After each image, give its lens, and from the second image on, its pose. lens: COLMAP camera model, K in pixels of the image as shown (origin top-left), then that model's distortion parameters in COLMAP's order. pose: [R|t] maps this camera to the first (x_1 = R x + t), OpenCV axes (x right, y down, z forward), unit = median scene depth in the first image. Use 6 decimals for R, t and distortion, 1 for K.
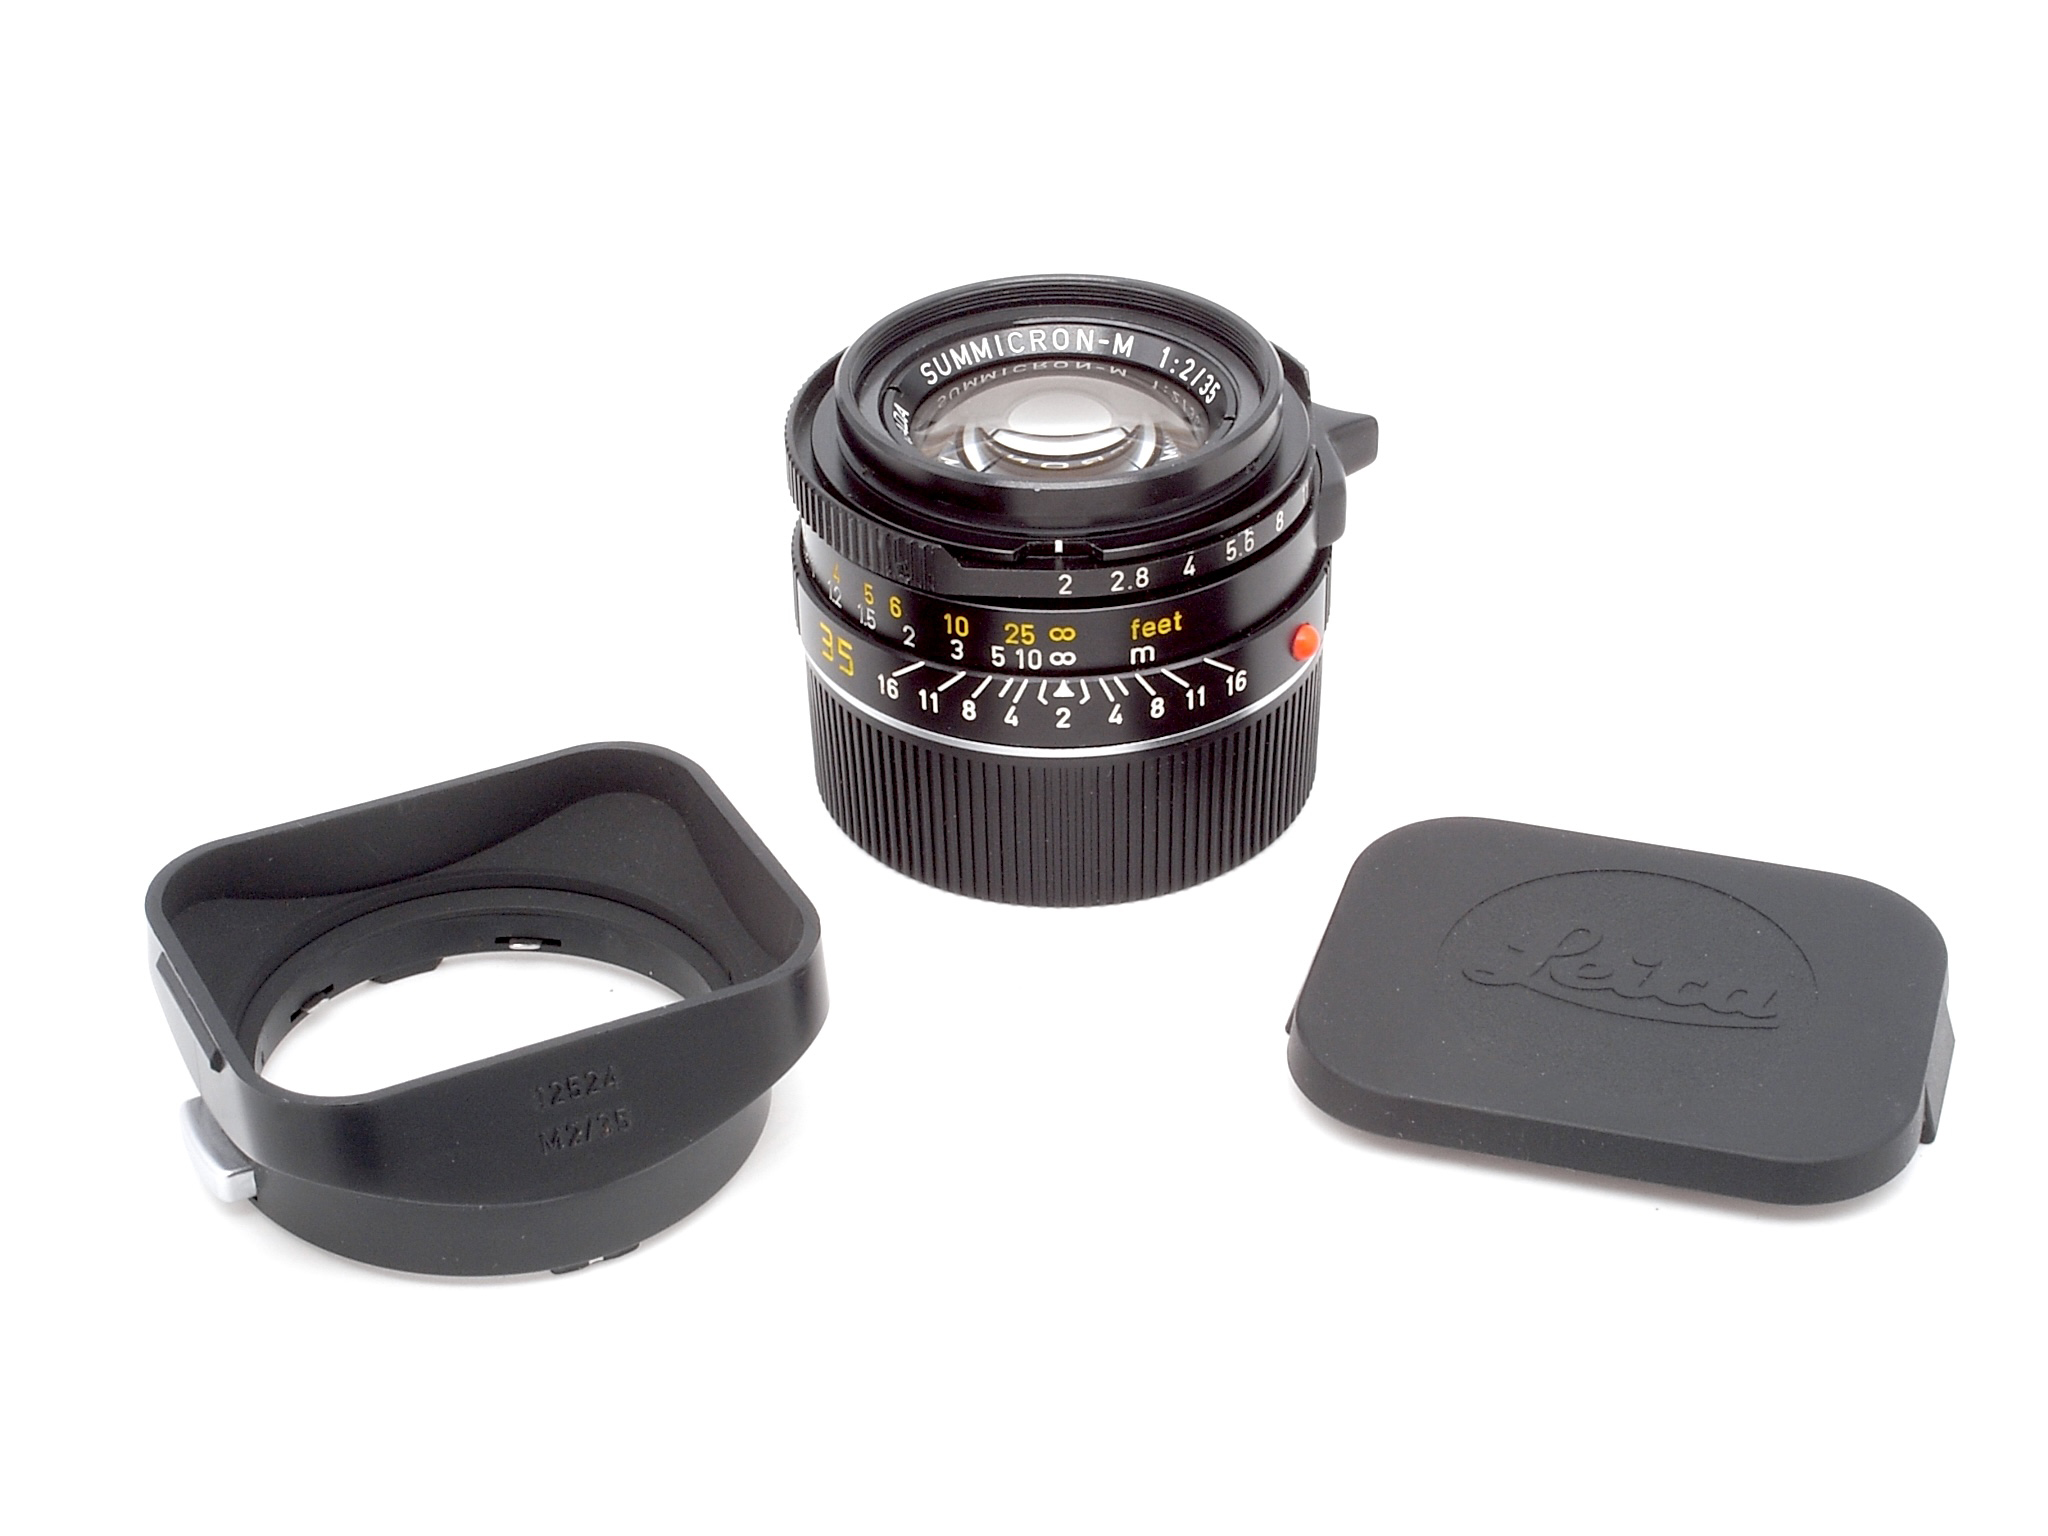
lens RADIAL K [[4299.7, 0, 1024.0], [0, 4299.7, 768.0], [0, 0, 1]] dist [0.434980, 0.017147]
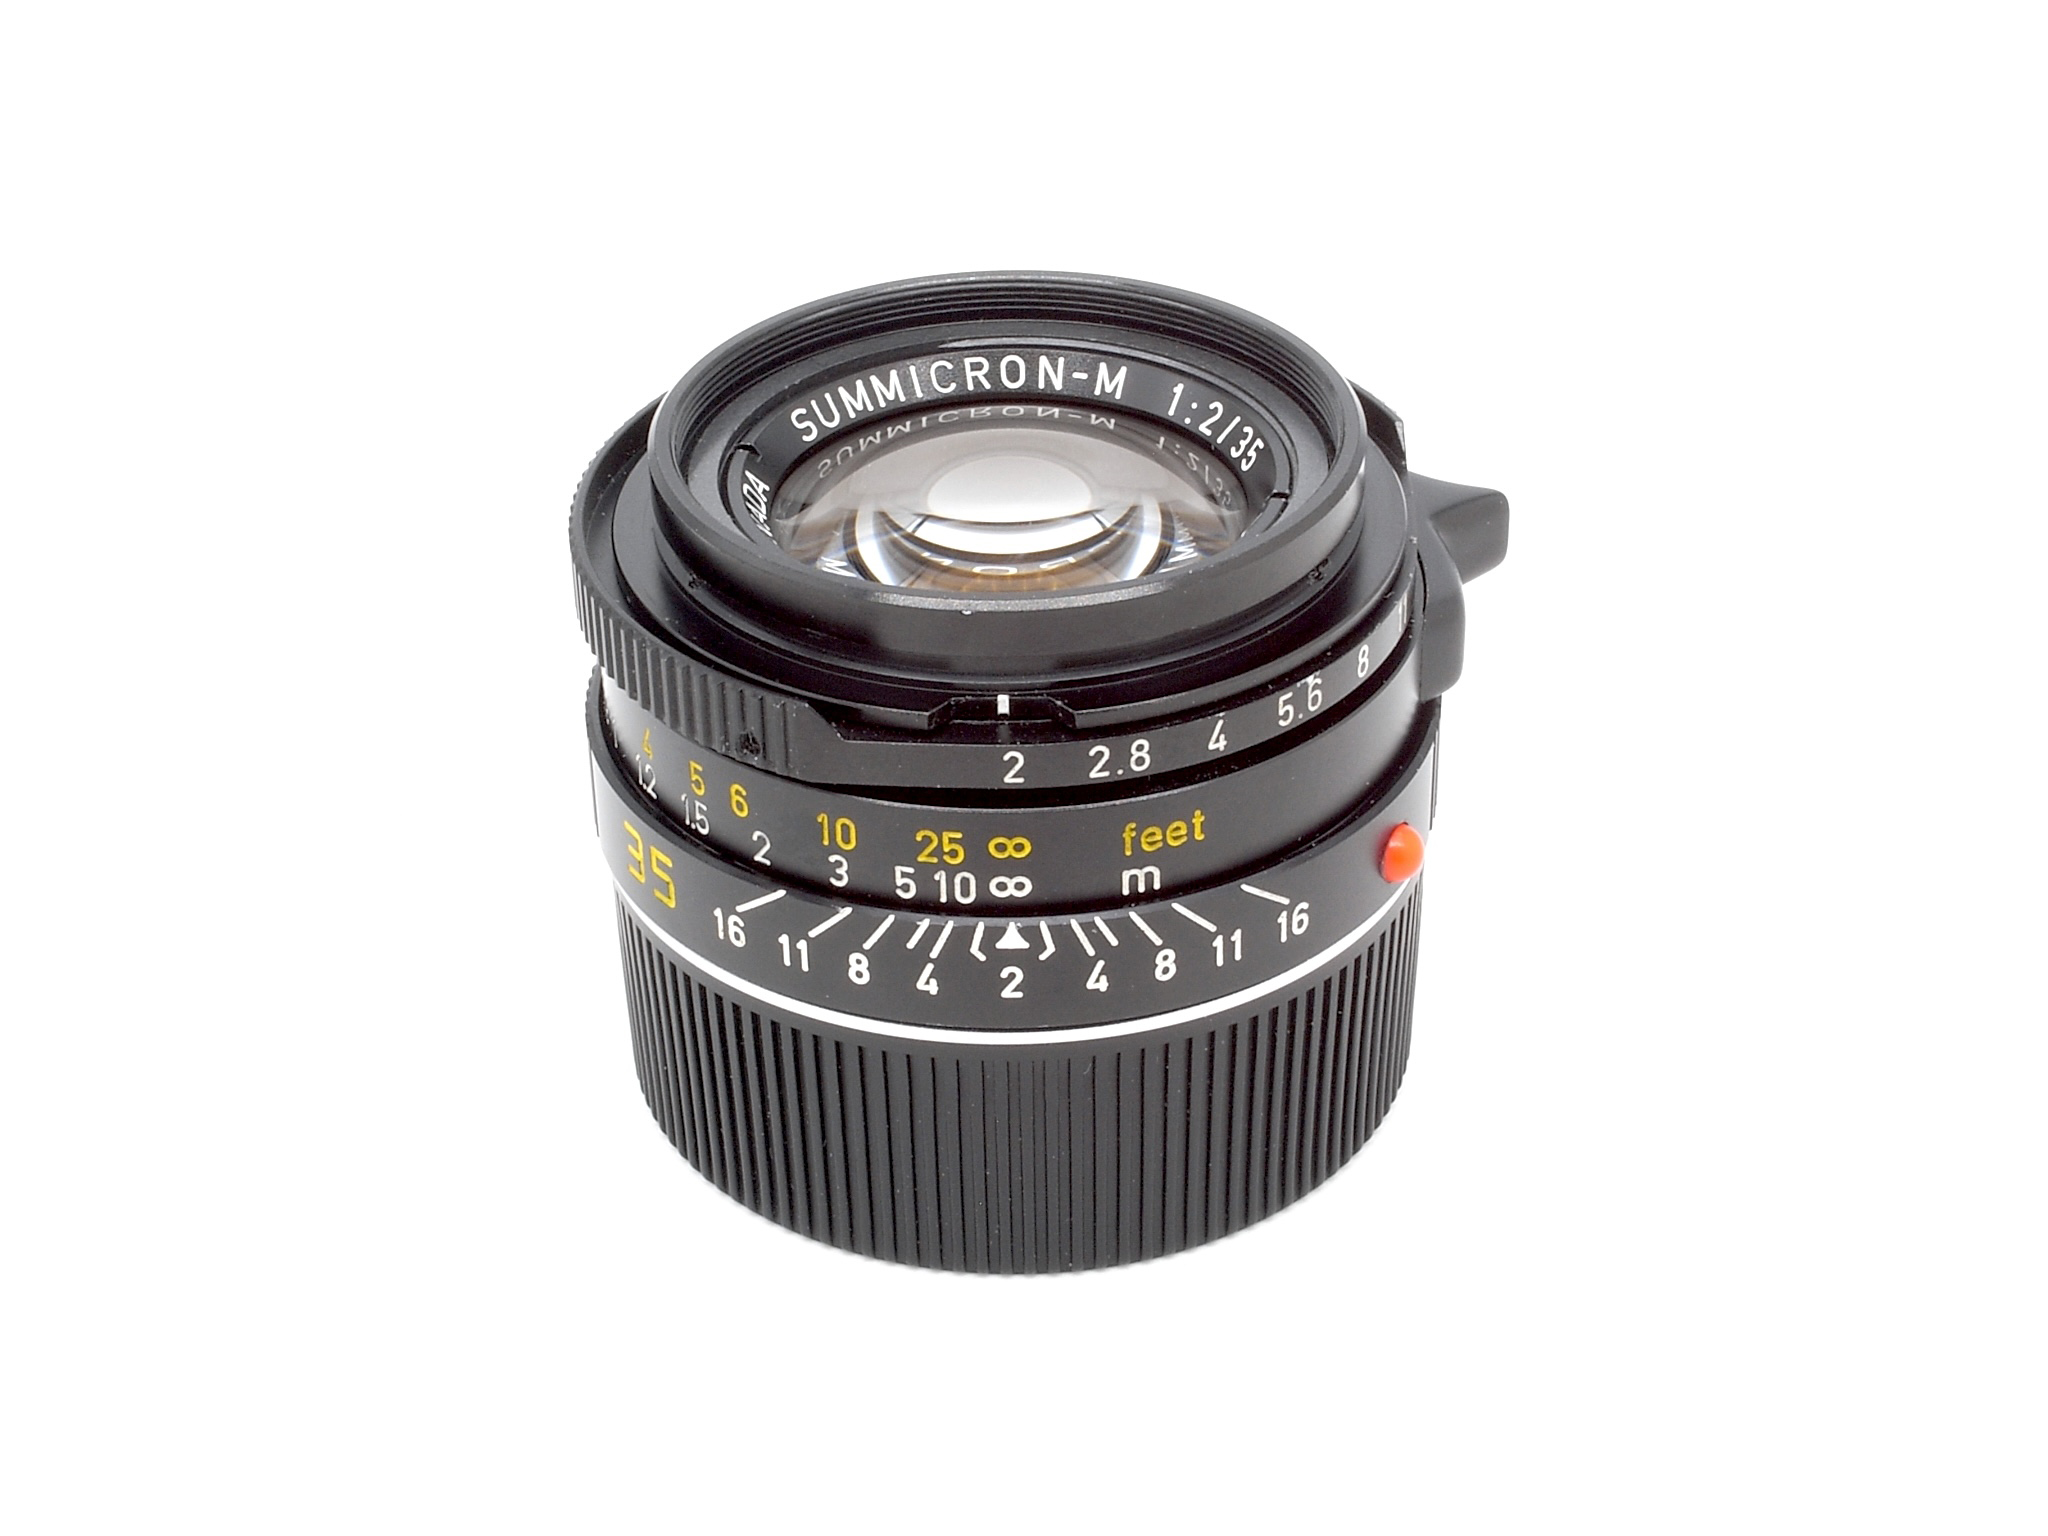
lens RADIAL K [[4353.1, 0, 1024.0], [0, 4353.1, 768.0], [0, 0, 1]] dist [-0.185770, -0.019677]
pose [[1.000000, -0.000267, -0.000805, 0.011202], [0.000255, 0.999883, -0.015263, -0.032245], [0.000809, 0.015263, 0.999883, 0.374442]]
